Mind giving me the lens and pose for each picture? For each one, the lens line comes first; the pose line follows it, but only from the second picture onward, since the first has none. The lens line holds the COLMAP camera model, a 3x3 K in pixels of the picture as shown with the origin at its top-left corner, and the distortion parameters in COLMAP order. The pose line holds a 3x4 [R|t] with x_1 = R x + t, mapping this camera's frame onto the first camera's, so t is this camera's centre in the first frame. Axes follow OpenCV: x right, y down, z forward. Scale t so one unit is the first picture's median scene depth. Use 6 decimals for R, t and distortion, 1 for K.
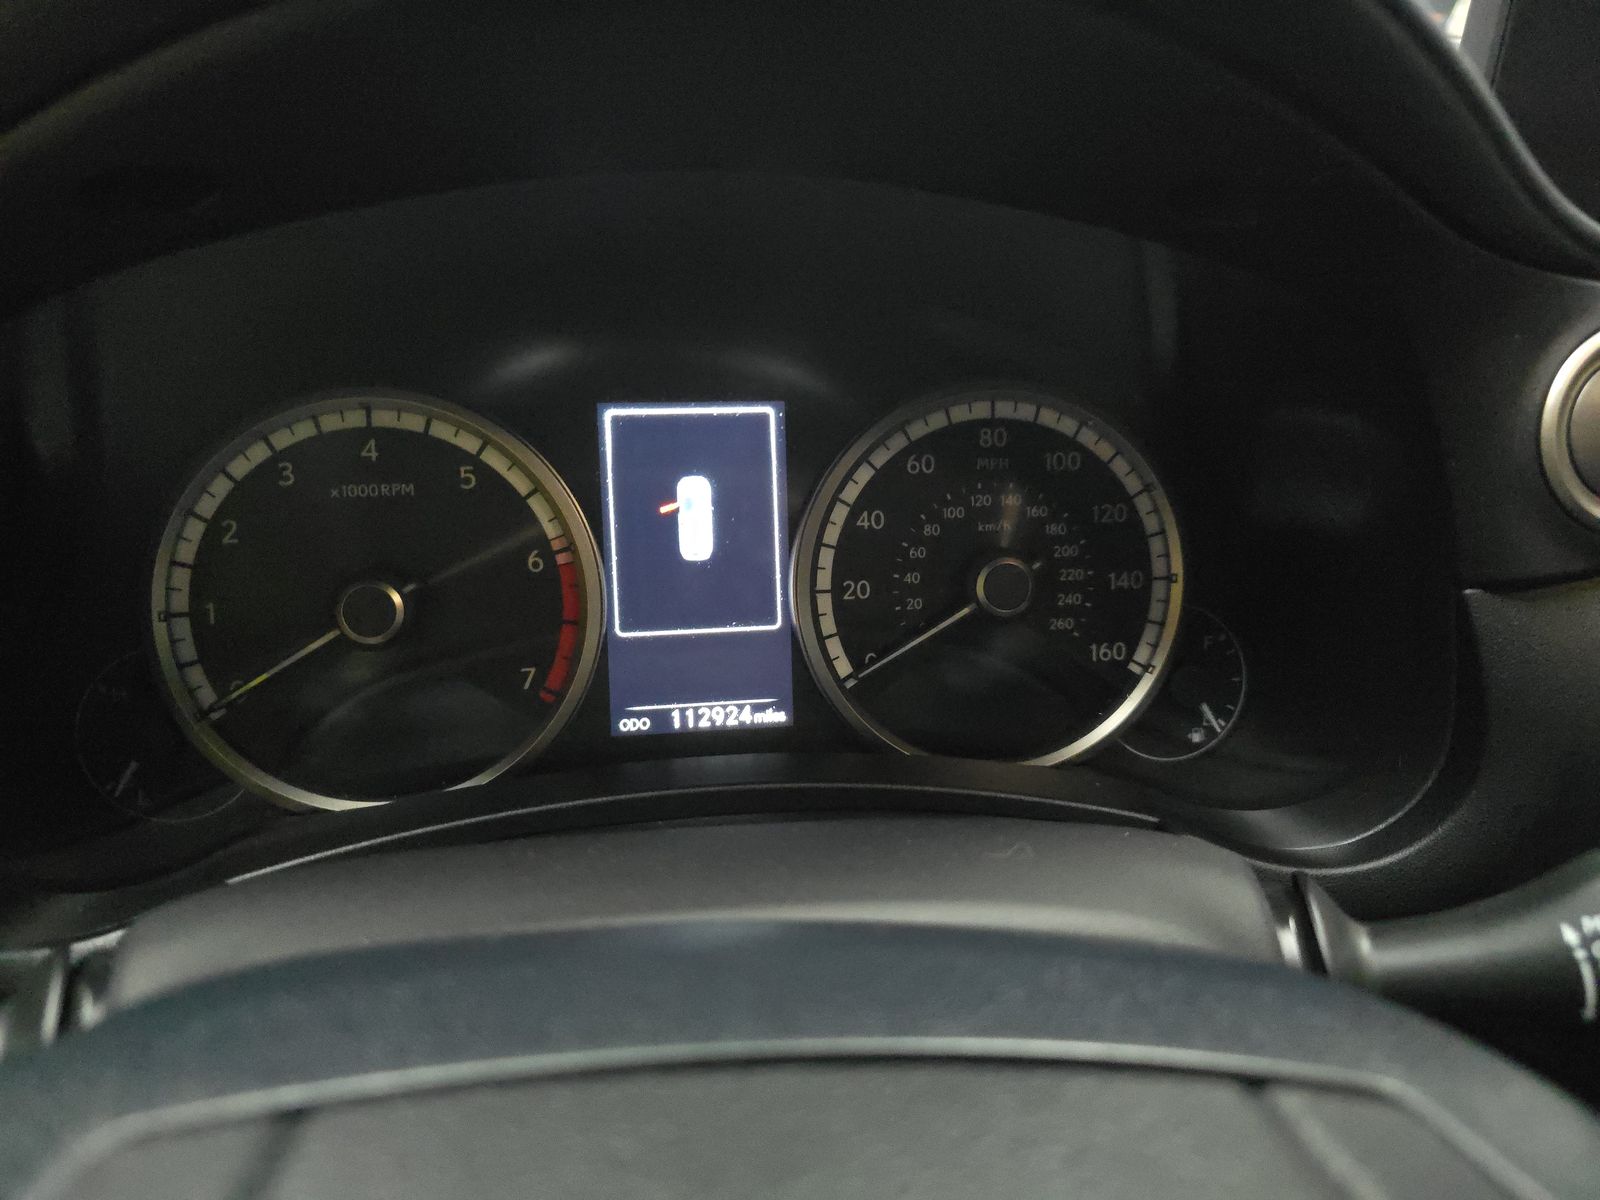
lens RADIAL K [[1074.5, 0, 805.6], [0, 1074.5, 604.6], [0, 0, 1]] dist [0.033477, -0.041365]
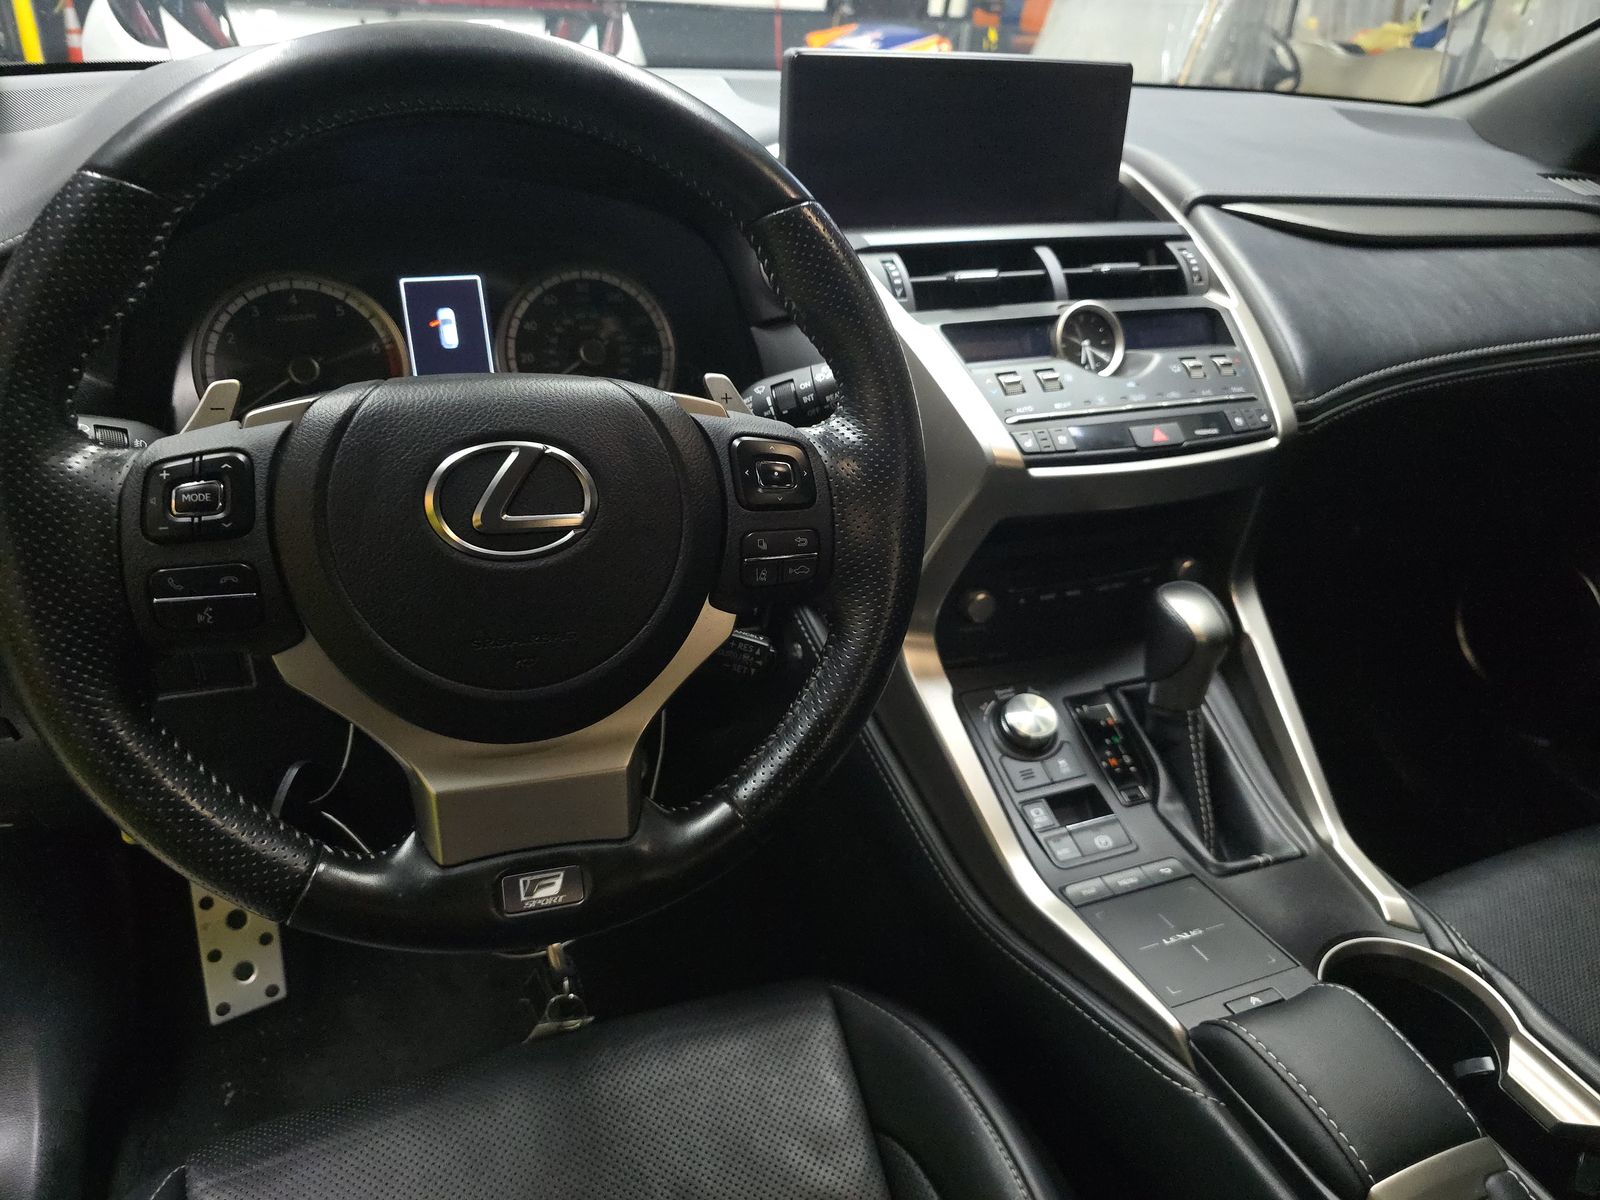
lens RADIAL K [[1074.5, 0, 782.8], [0, 1074.5, 606.9], [0, 0, 1]] dist [0.033477, -0.041365]
pose [[0.969363, -0.103407, 0.222808, 0.010071], [0.096084, 0.994423, 0.043491, 0.454995], [-0.226062, -0.020750, 0.973892, -1.313024]]
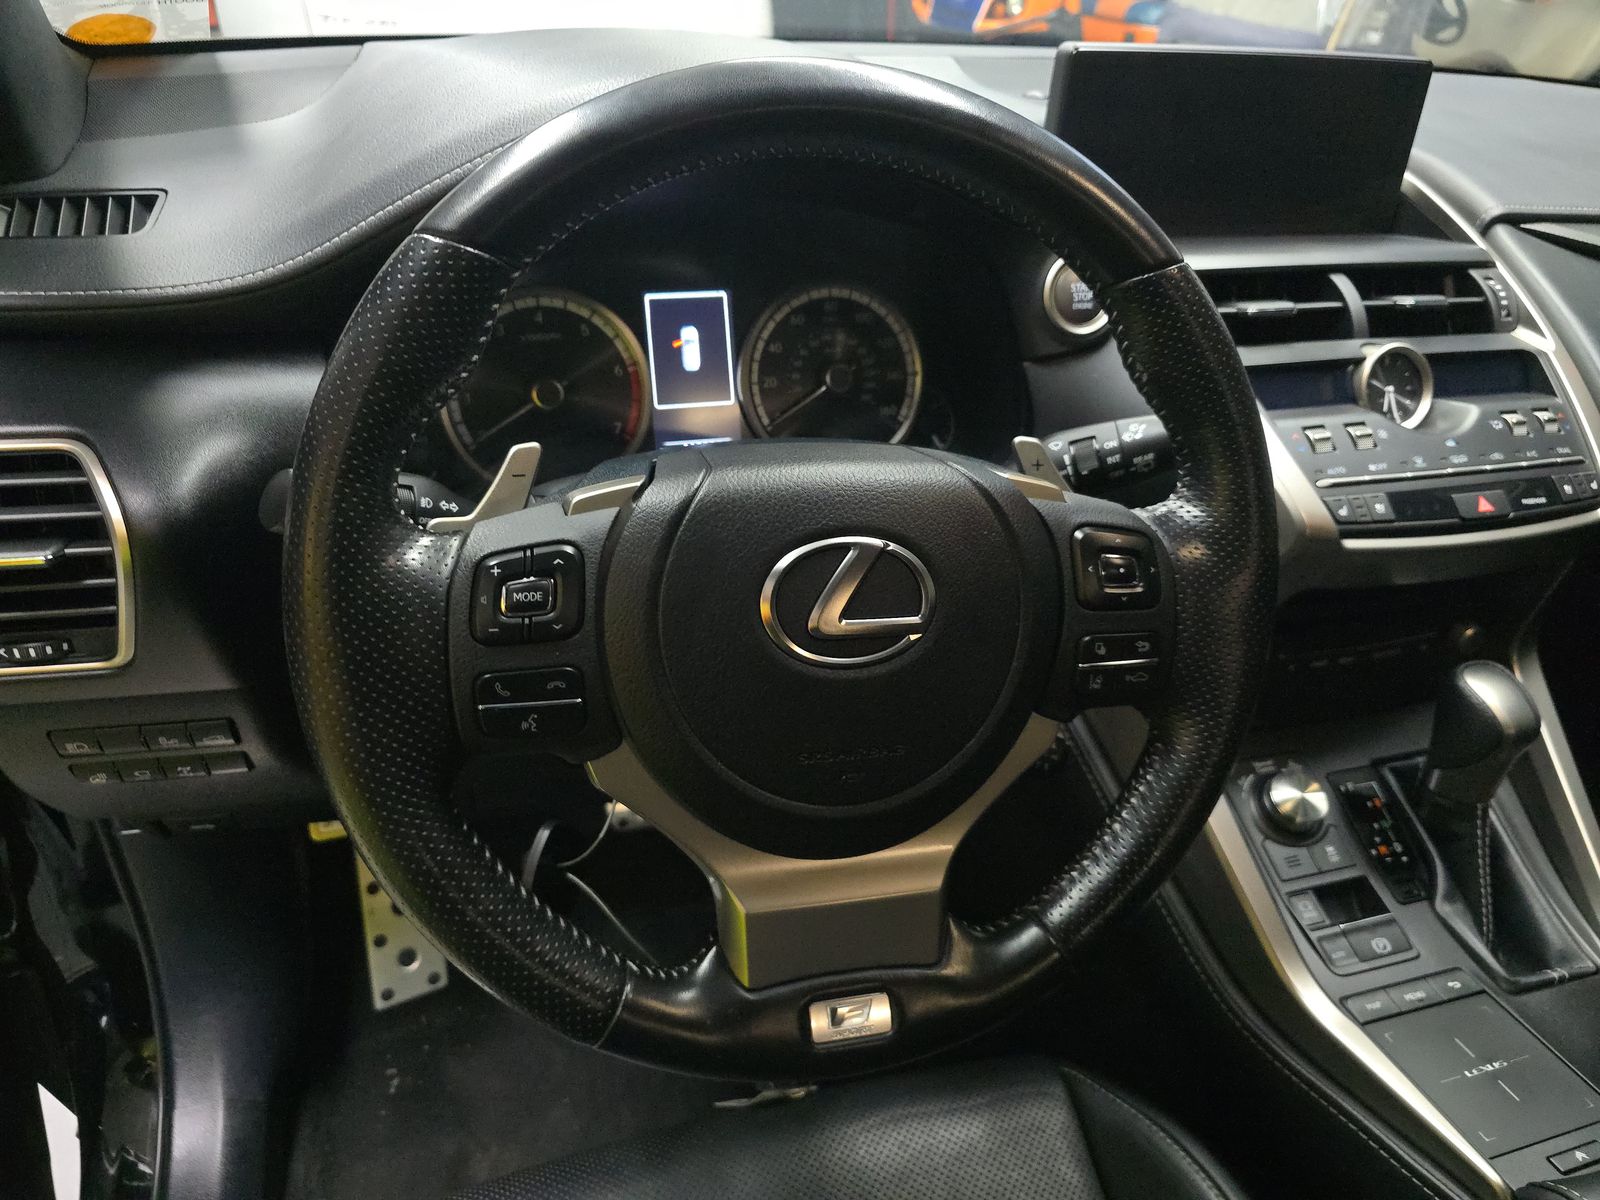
lens RADIAL K [[1074.5, 0, 784.9], [0, 1074.5, 604.8], [0, 0, 1]] dist [0.033477, -0.041365]
pose [[0.985665, -0.063313, 0.156383, -0.277986], [0.049411, 0.994602, 0.091245, 0.227119], [-0.161316, -0.082210, 0.983473, -1.094094]]
